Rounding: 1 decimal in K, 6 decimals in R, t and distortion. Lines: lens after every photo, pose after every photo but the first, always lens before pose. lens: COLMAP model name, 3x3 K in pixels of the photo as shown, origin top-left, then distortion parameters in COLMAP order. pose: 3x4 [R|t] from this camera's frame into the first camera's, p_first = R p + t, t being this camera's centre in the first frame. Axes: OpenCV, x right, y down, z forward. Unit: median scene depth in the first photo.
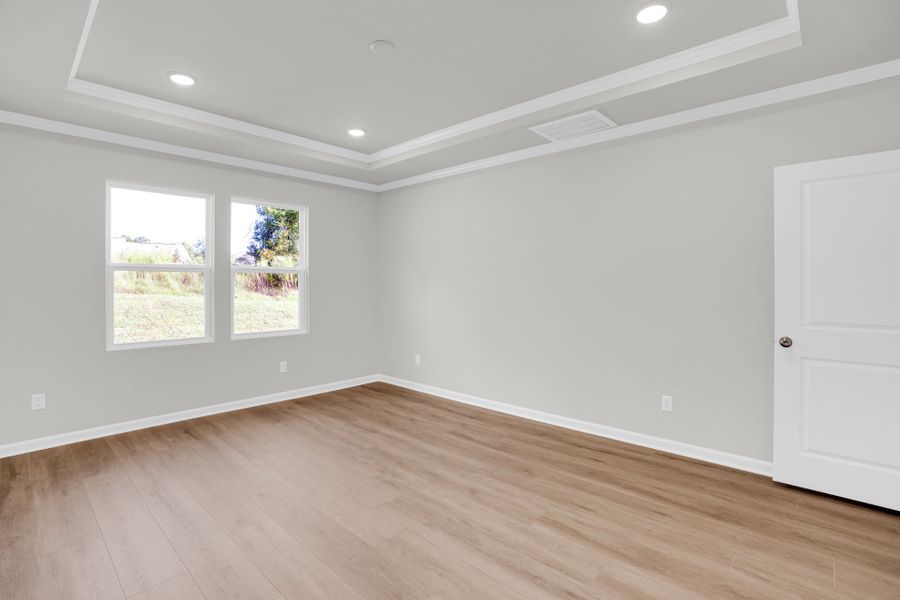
lens RADIAL K [[419.7, 0, 443.7], [0, 419.7, 293.9], [0, 0, 1]] dist [-0.026932, 0.002178]
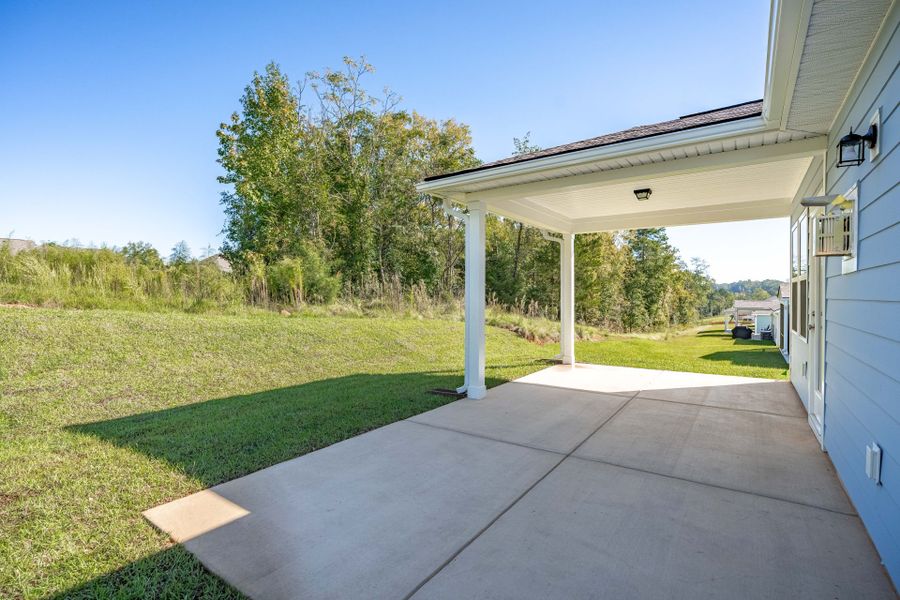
lens RADIAL K [[419.7, 0, 449.7], [0, 419.7, 295.0], [0, 0, 1]] dist [-0.026932, 0.002178]
pose [[0.990332, 0.002591, 0.138696, -0.259435], [0.000993, 0.999668, -0.025766, -0.005790], [-0.138717, 0.025654, 0.990000, 0.281367]]
